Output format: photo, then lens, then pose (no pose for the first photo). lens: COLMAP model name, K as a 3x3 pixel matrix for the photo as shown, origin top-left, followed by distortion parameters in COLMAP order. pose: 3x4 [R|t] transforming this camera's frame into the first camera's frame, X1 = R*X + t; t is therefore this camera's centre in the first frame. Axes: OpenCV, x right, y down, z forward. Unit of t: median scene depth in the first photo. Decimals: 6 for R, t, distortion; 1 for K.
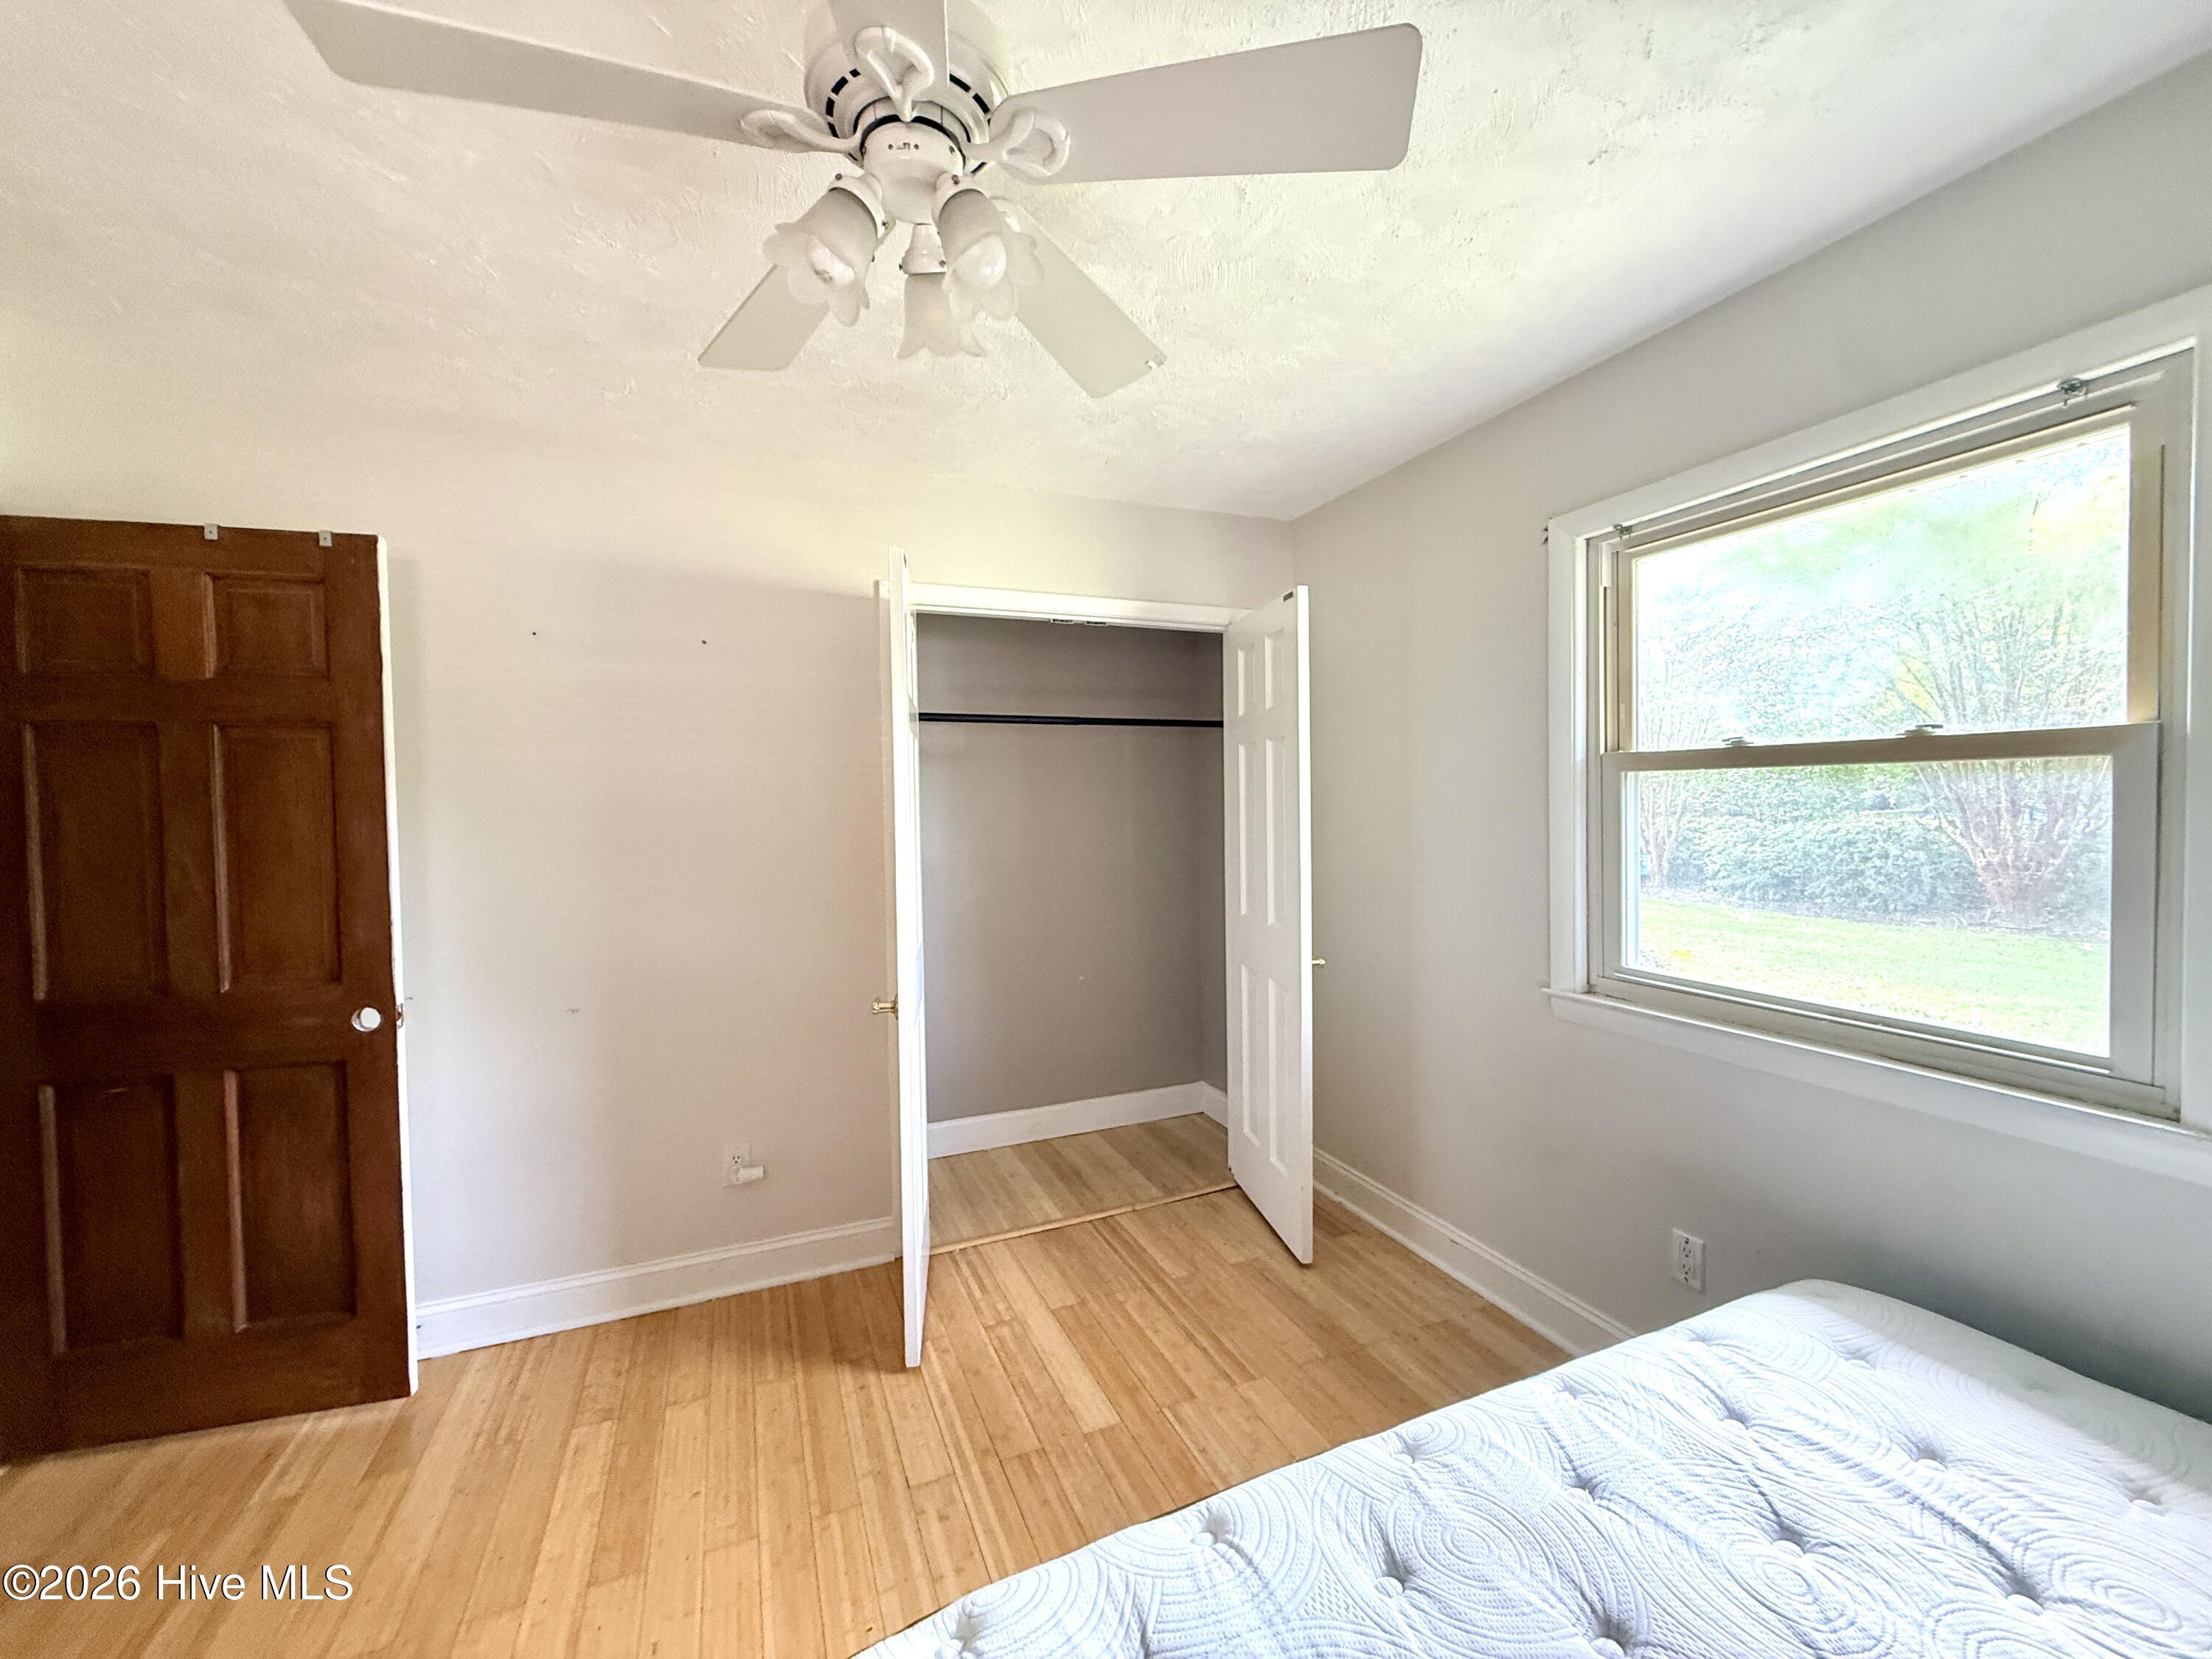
lens RADIAL K [[880.1, 0, 1104.0], [0, 880.1, 822.3], [0, 0, 1]] dist [-0.002519, 0.001048]
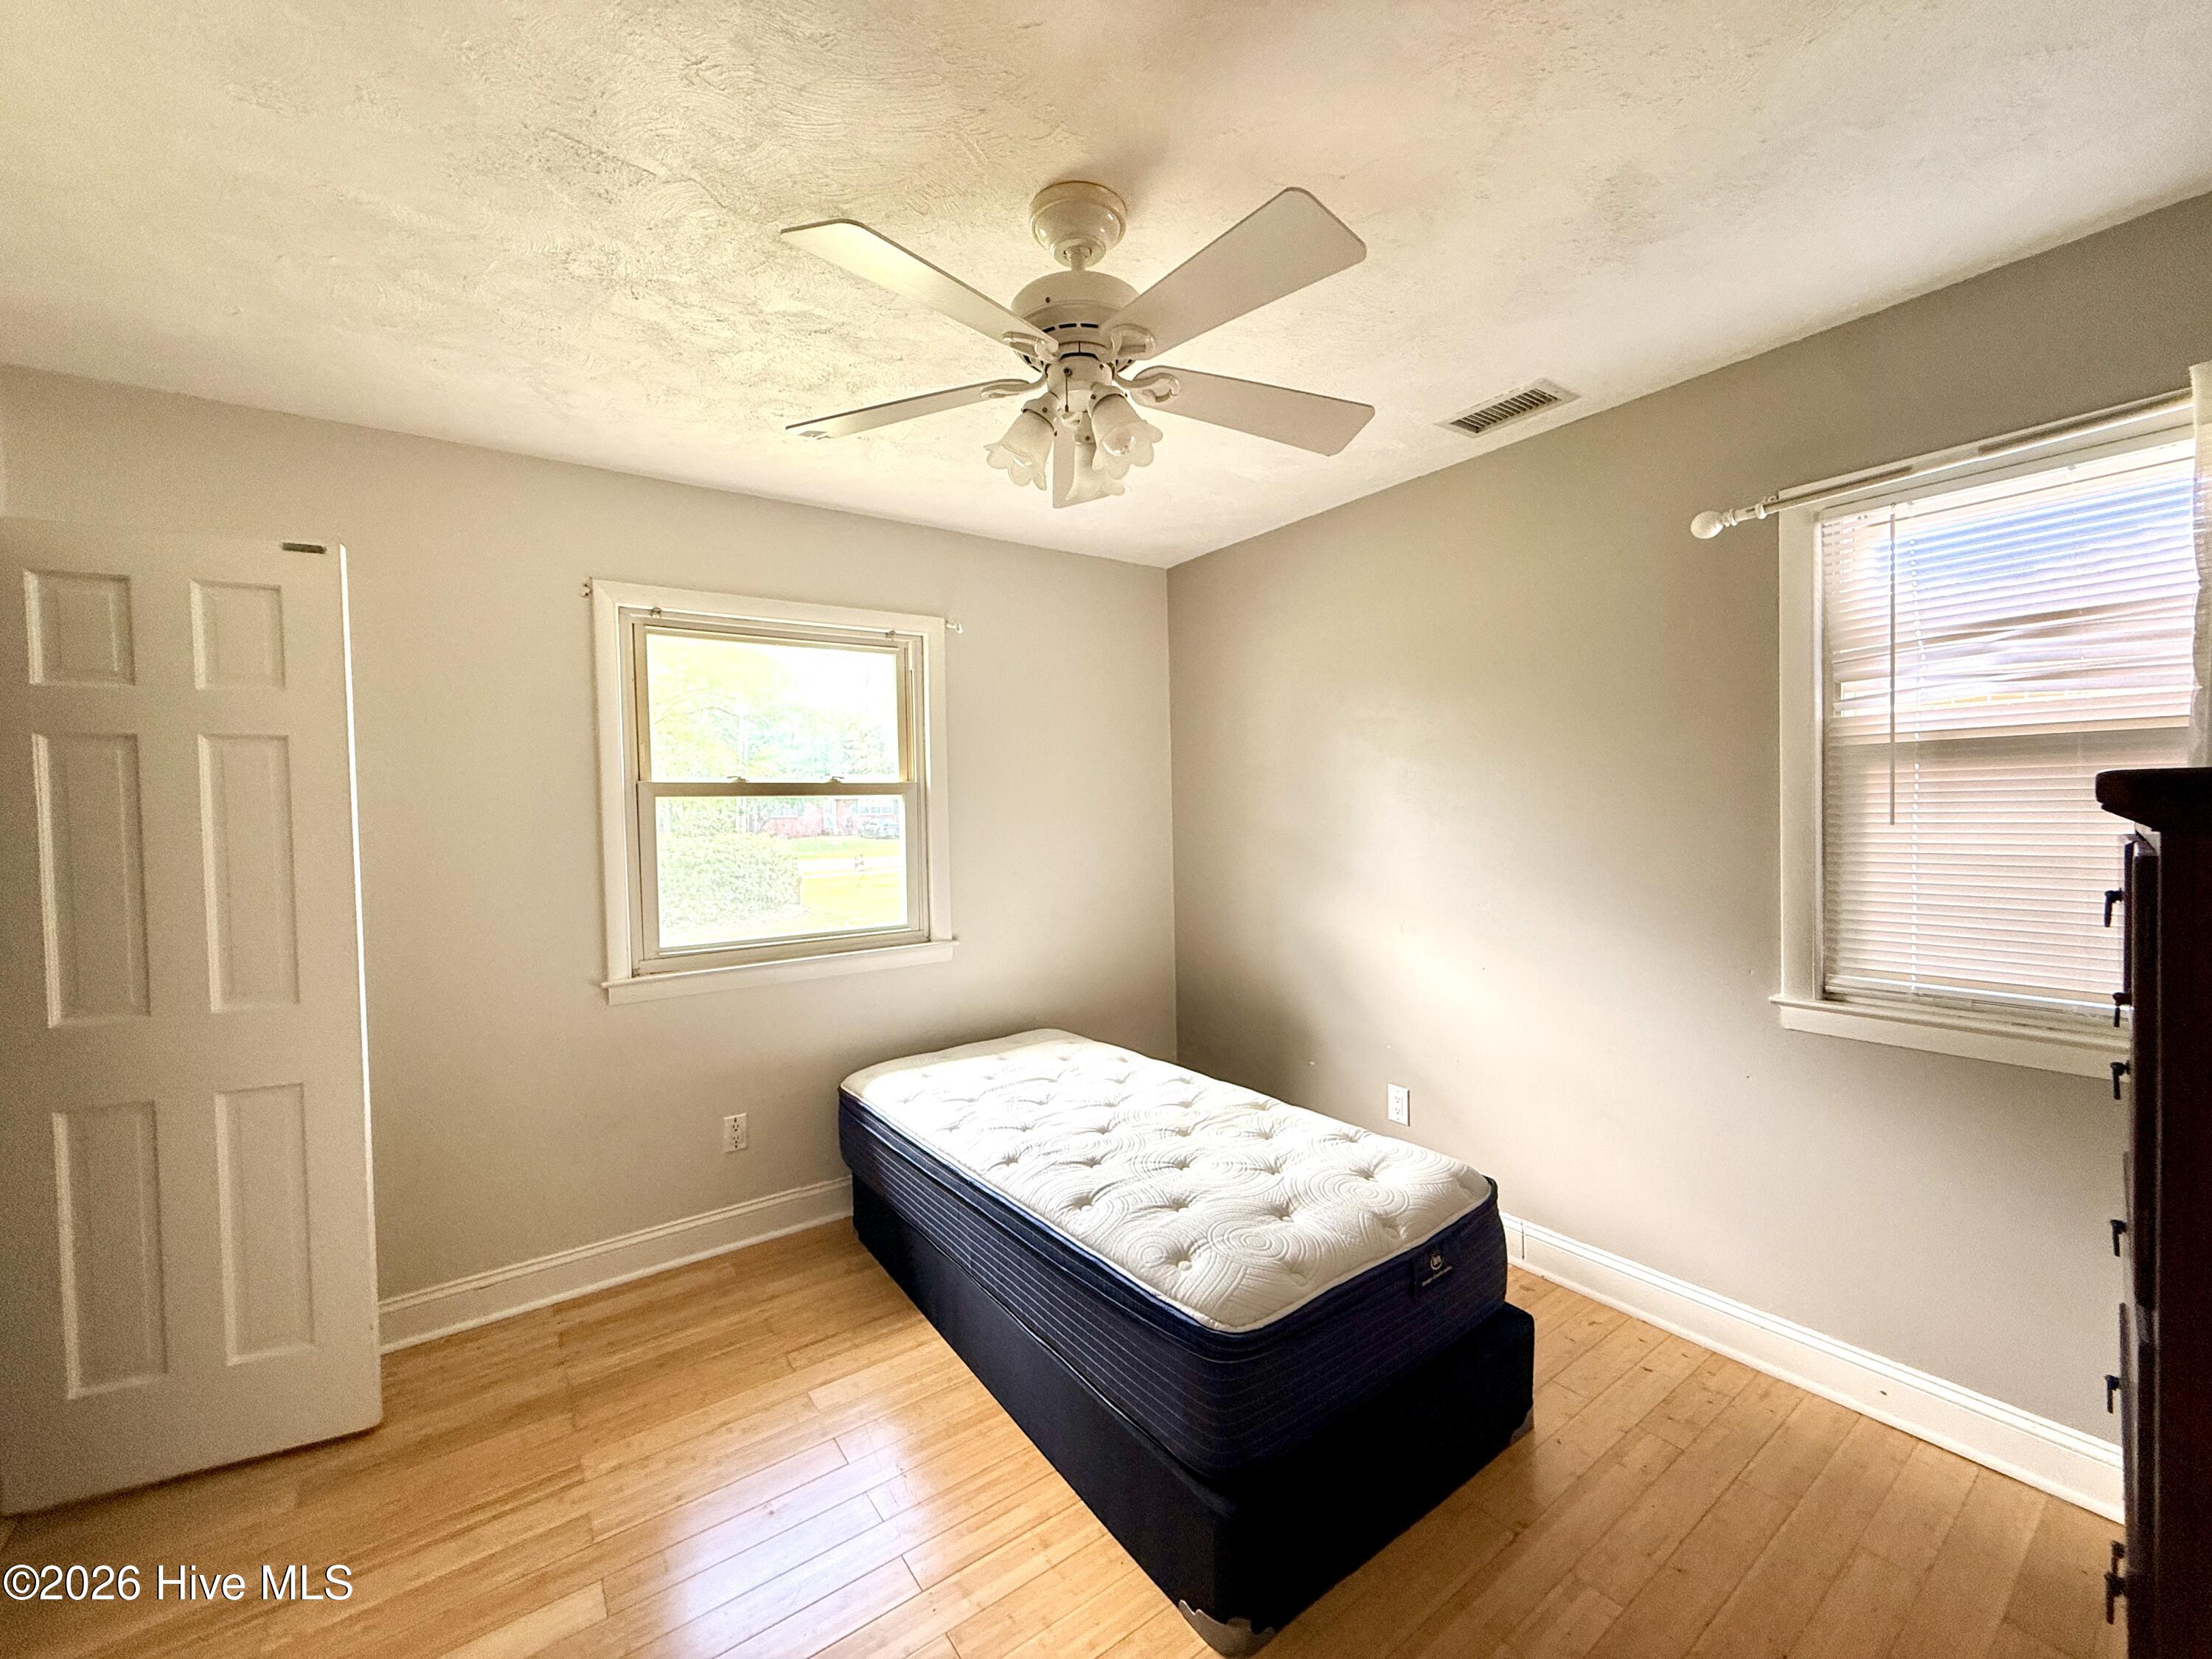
lens RADIAL K [[880.1, 0, 1102.6], [0, 880.1, 827.7], [0, 0, 1]] dist [-0.002519, 0.001048]
pose [[-0.228705, -0.009345, 0.973451, -0.882540], [0.048555, 0.998600, 0.020994, -0.008356], [-0.972284, 0.052067, -0.227931, 0.708585]]
